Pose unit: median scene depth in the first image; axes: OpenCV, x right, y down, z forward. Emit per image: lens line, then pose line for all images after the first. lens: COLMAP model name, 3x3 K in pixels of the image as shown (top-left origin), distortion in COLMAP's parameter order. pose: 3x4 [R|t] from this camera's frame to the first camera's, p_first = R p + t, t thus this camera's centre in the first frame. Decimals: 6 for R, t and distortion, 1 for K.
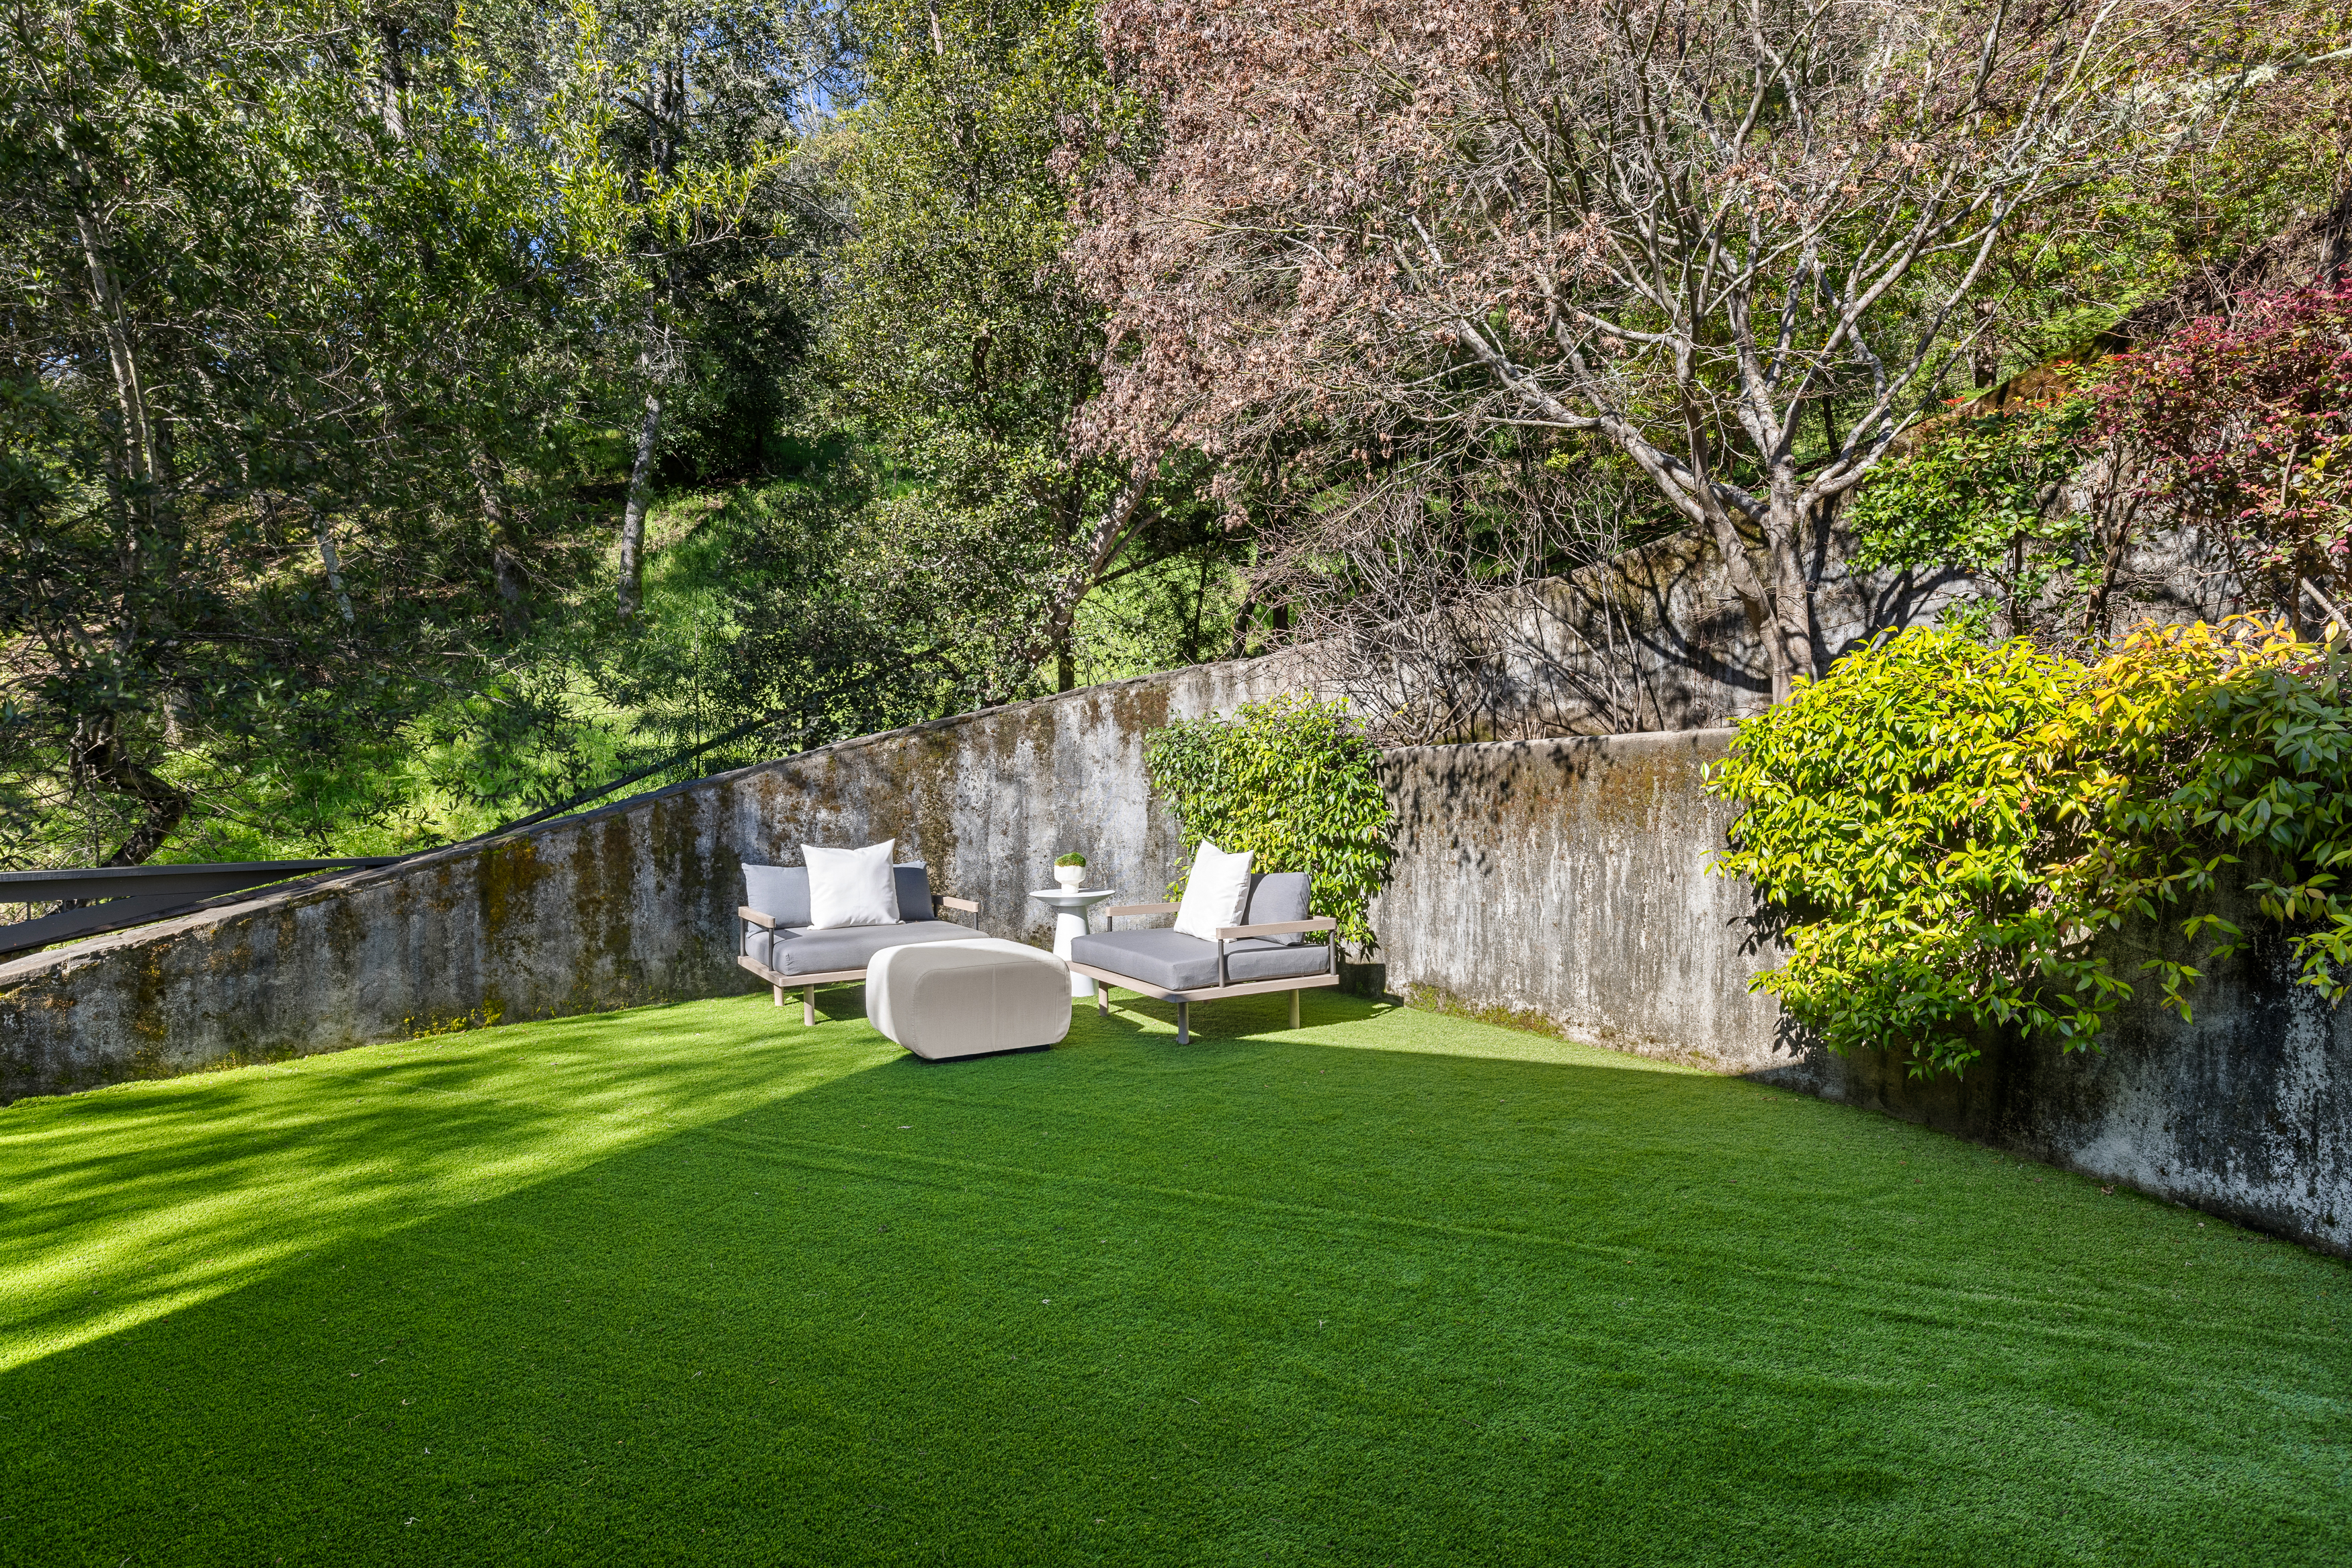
lens RADIAL K [[1229.5, 0, 1158.6], [0, 1229.5, 791.4], [0, 0, 1]] dist [-0.001446, 0.001677]
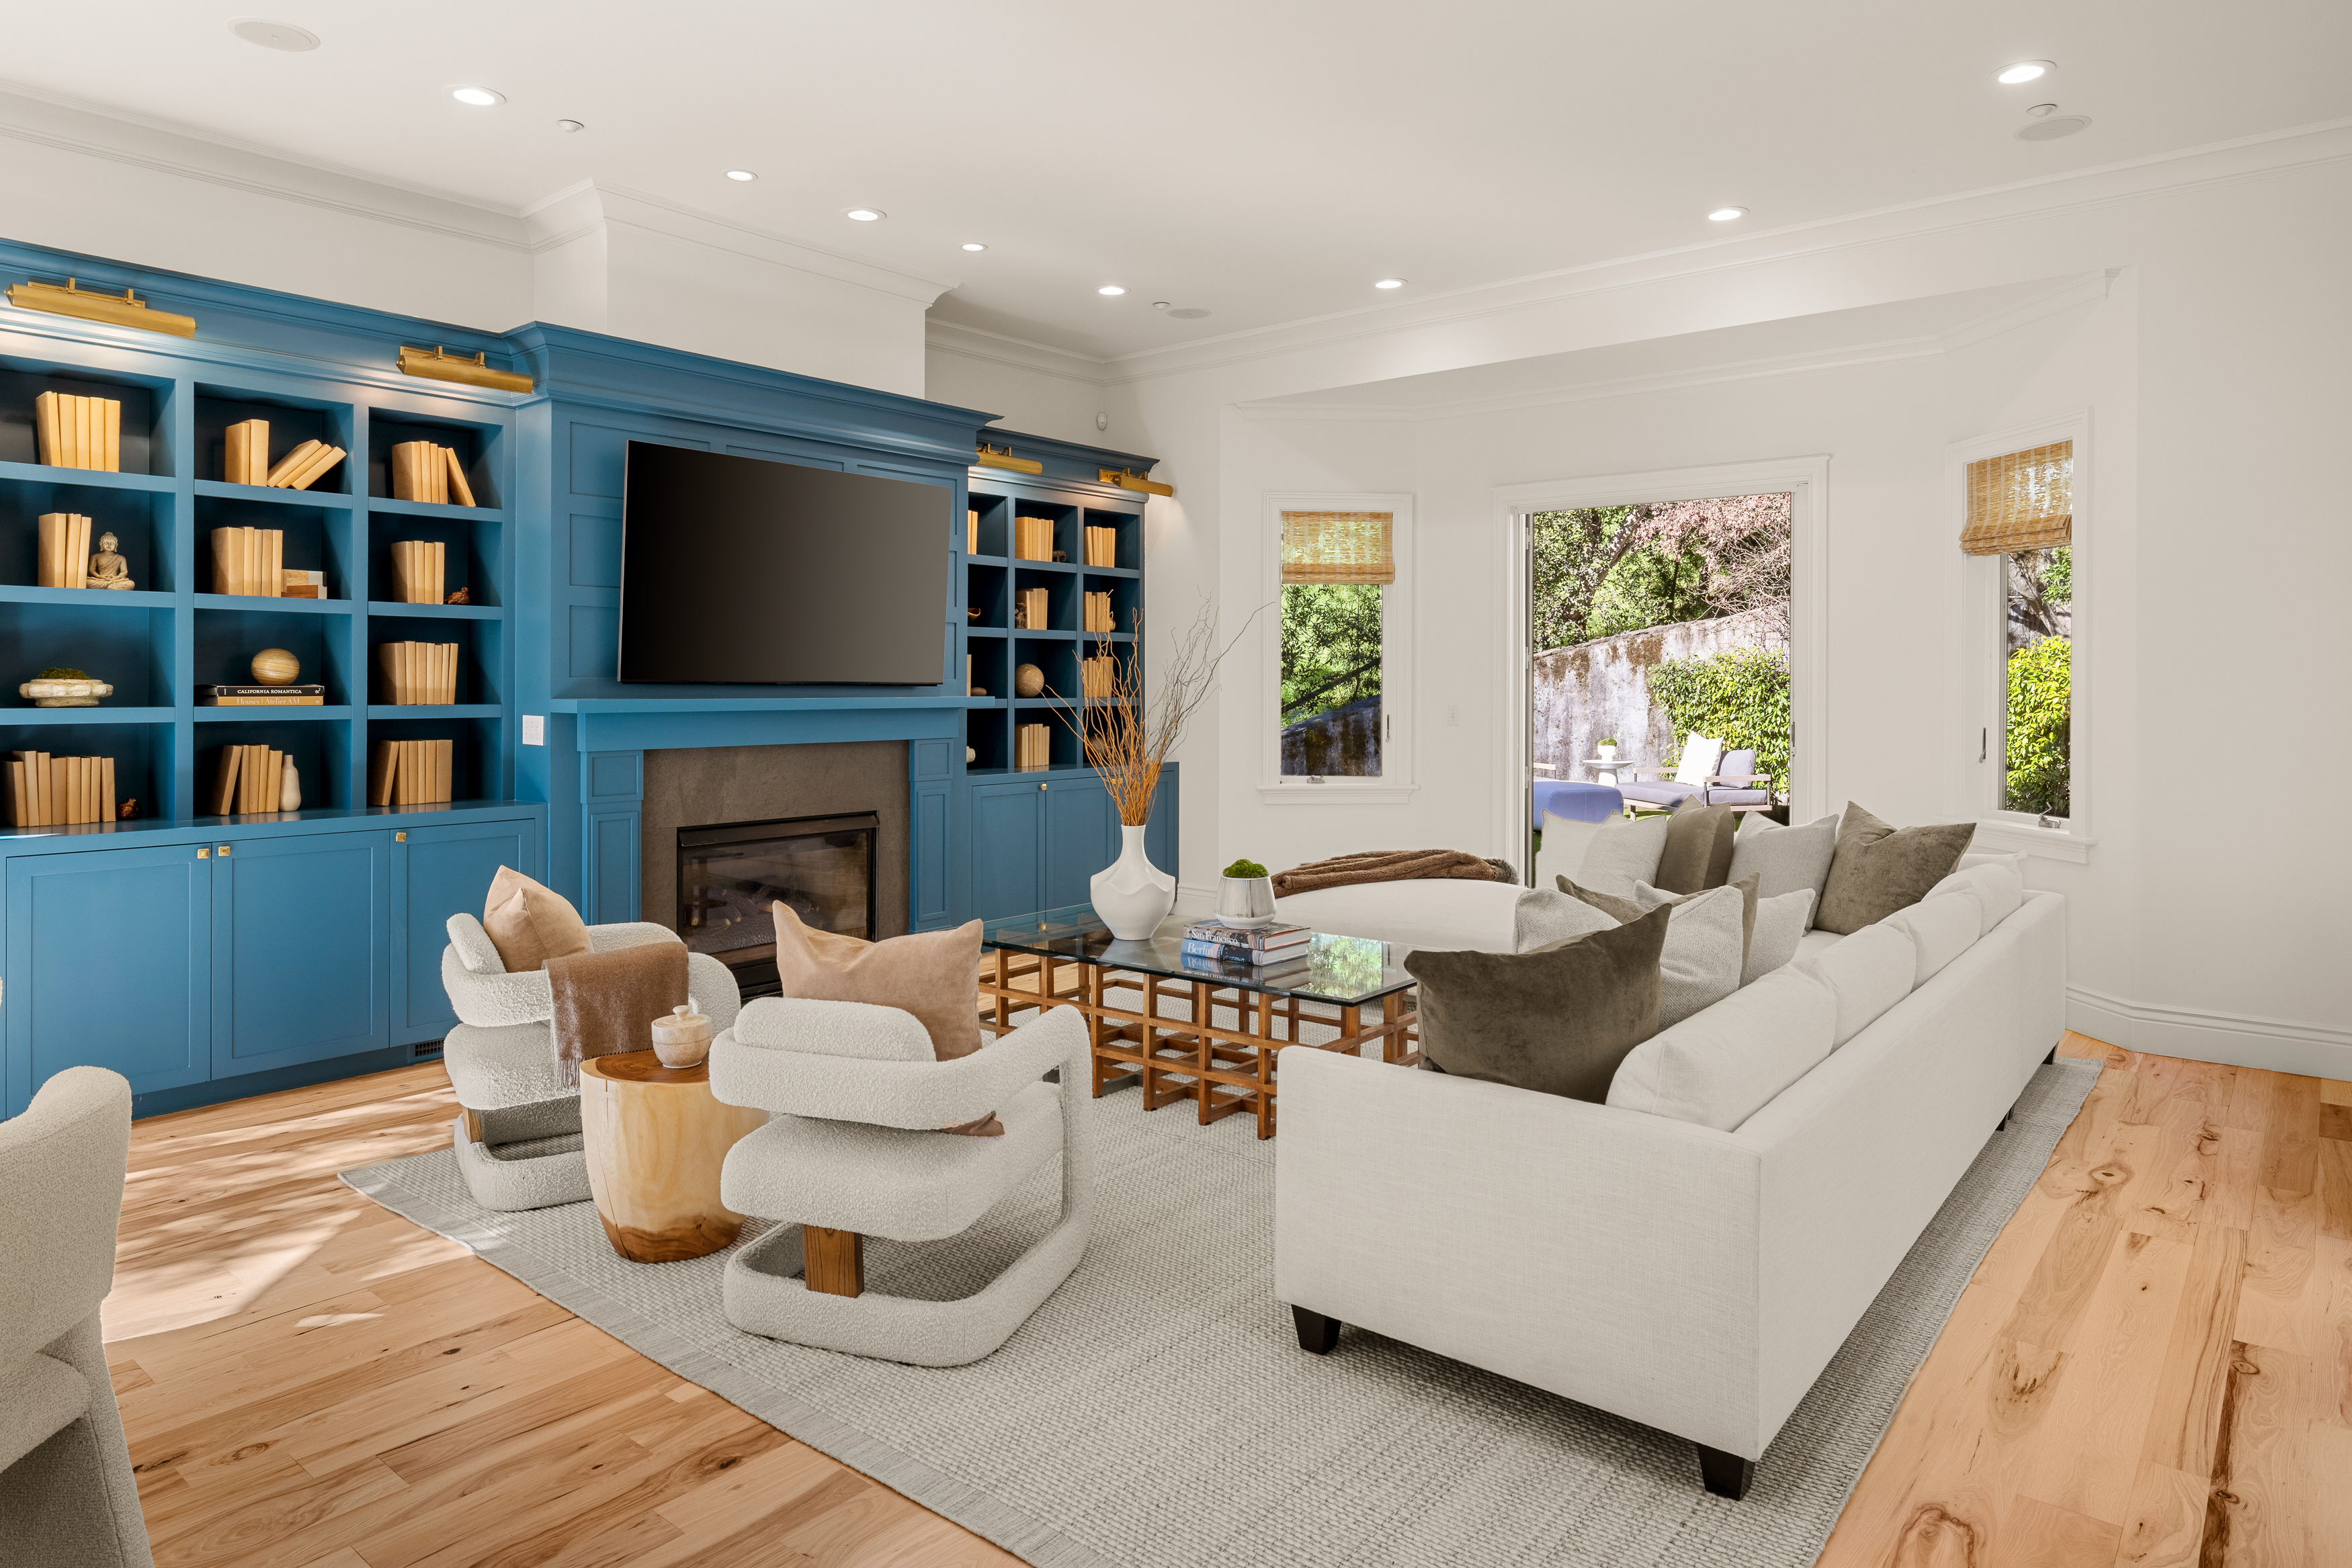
lens RADIAL K [[1395.7, 0, 1154.9], [0, 1395.7, 684.4], [0, 0, 1]] dist [-0.003997, -0.000978]
pose [[0.958067, 0.010831, -0.286338, -0.129607], [-0.011288, 0.999936, 0.000052, -0.020213], [0.286320, 0.003182, 0.958129, -1.147564]]
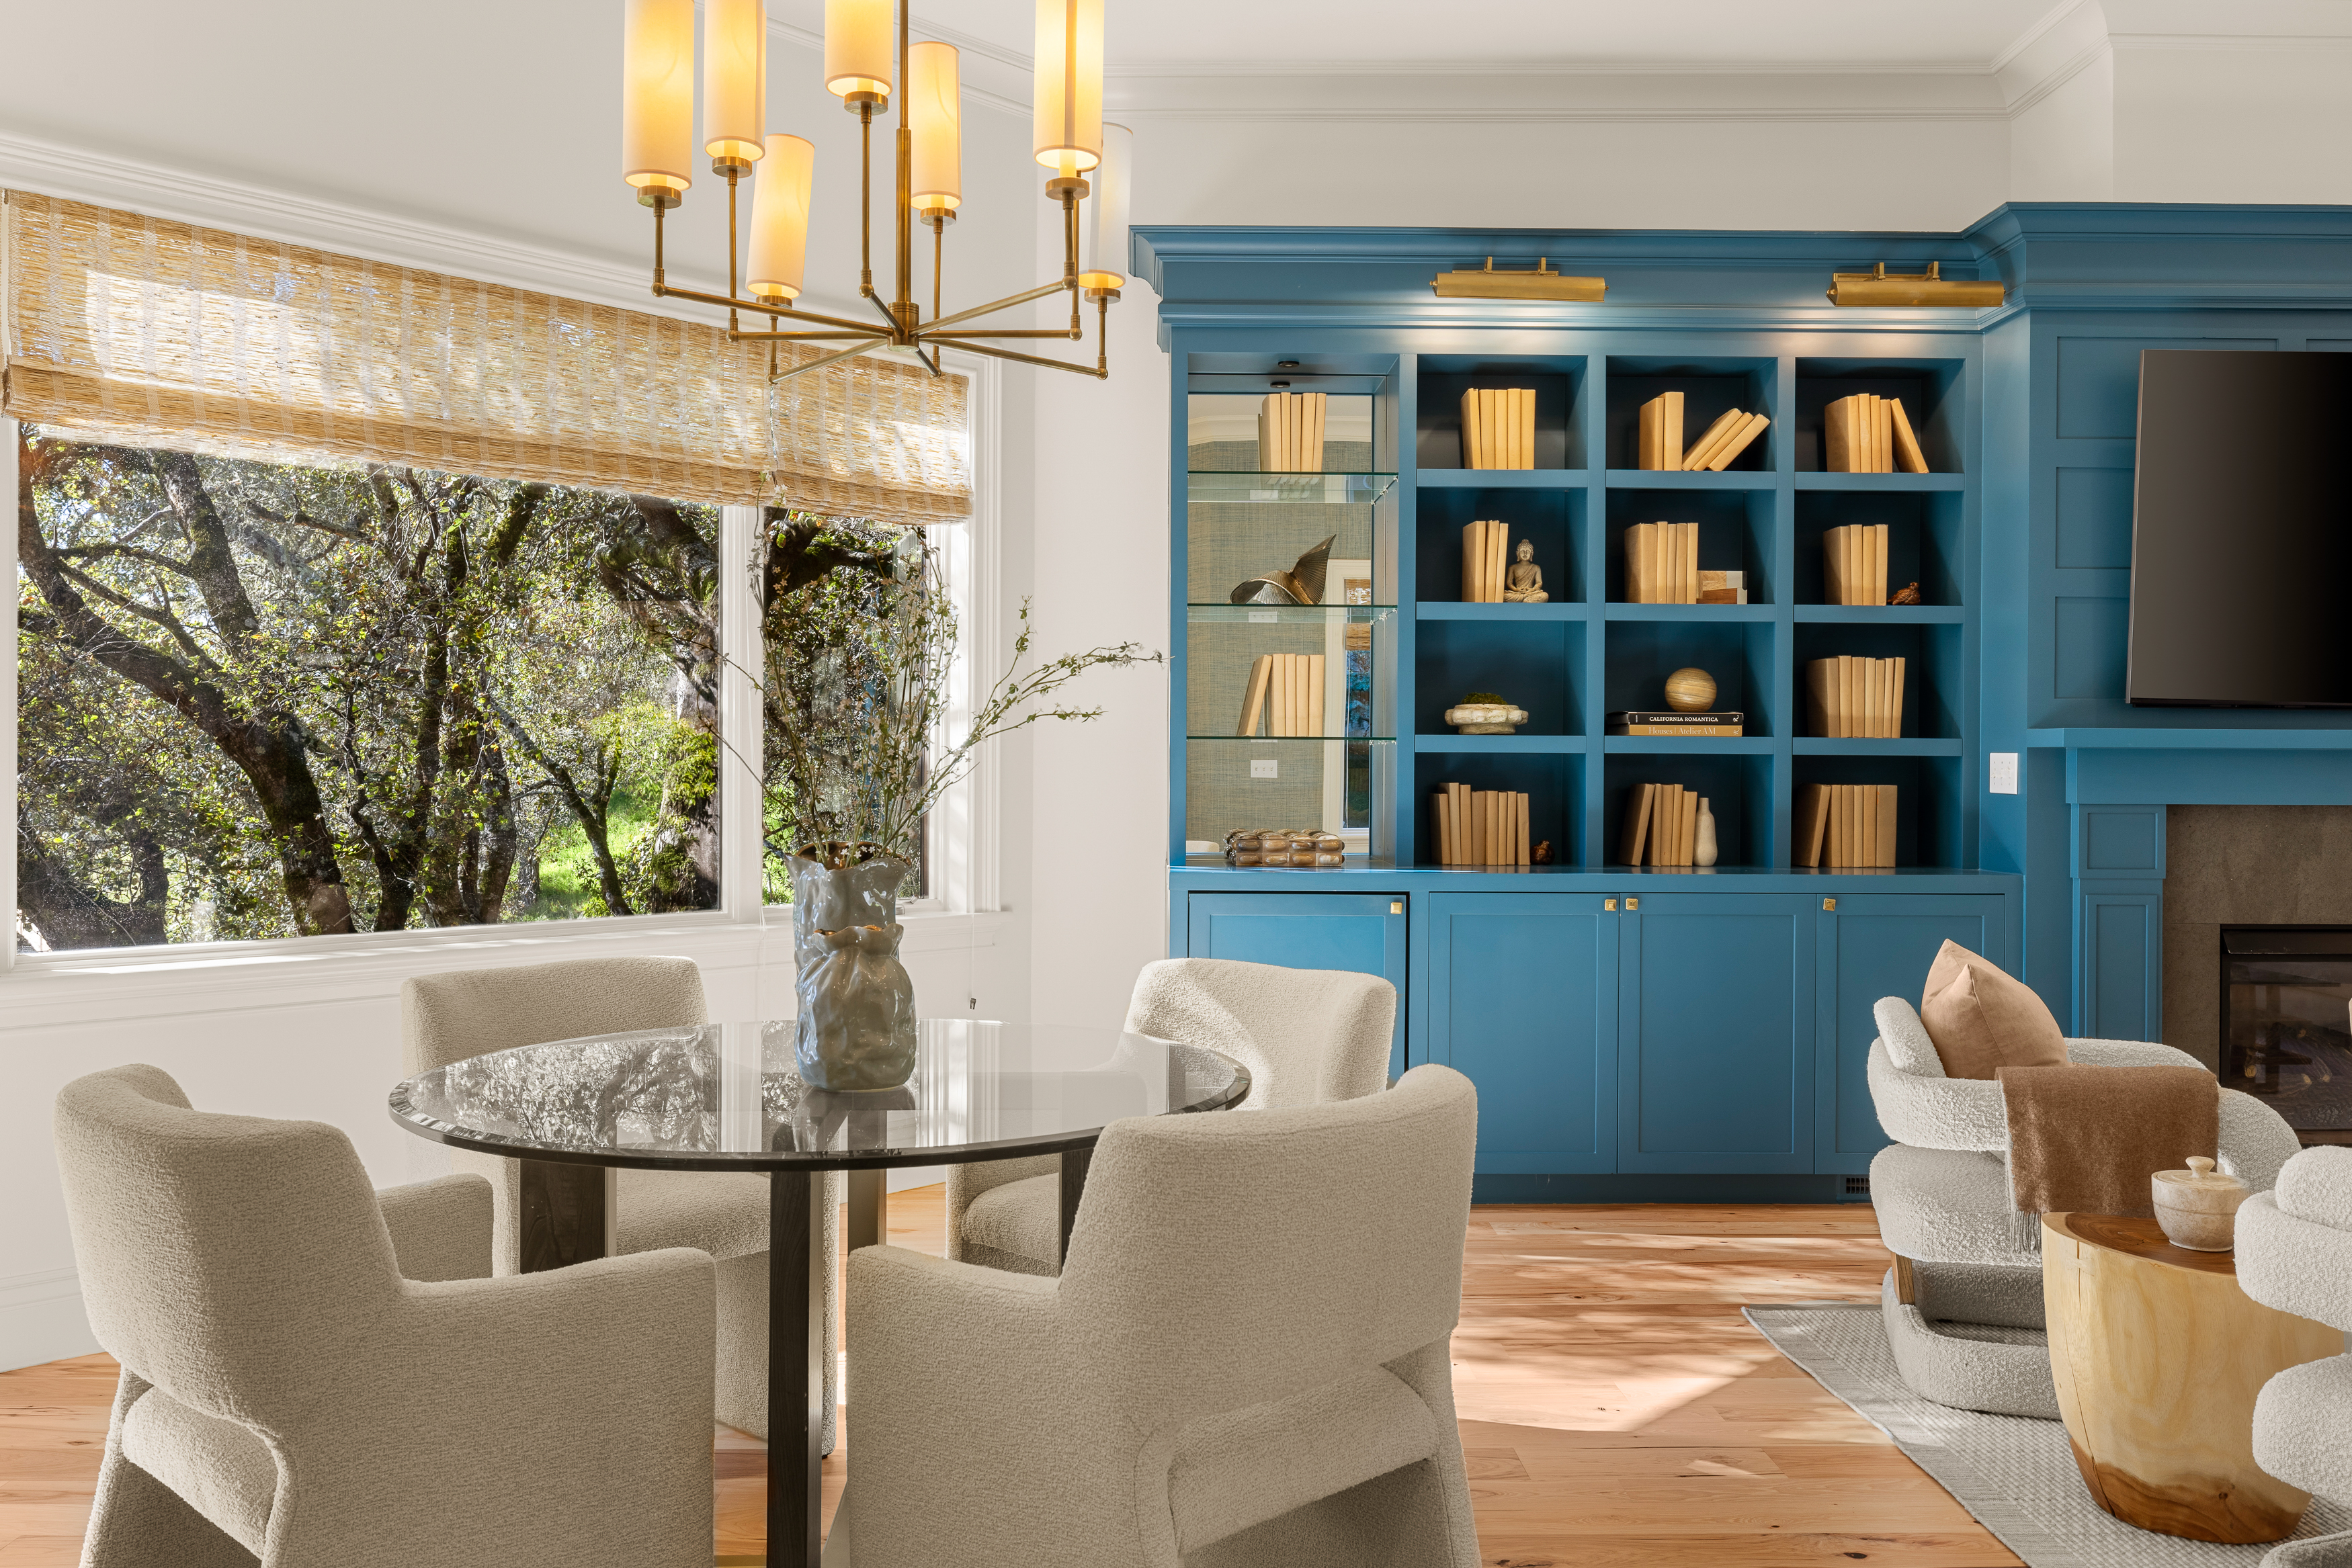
lens RADIAL K [[1893.0, 0, 1163.0], [0, 1893.0, 767.3], [0, 0, 1]] dist [-0.009771, 0.015737]
pose [[0.410879, 0.012359, -0.911606, -0.129155], [-0.012059, 0.999894, 0.008120, 0.043532], [0.911610, 0.007657, 0.410985, -1.085186]]
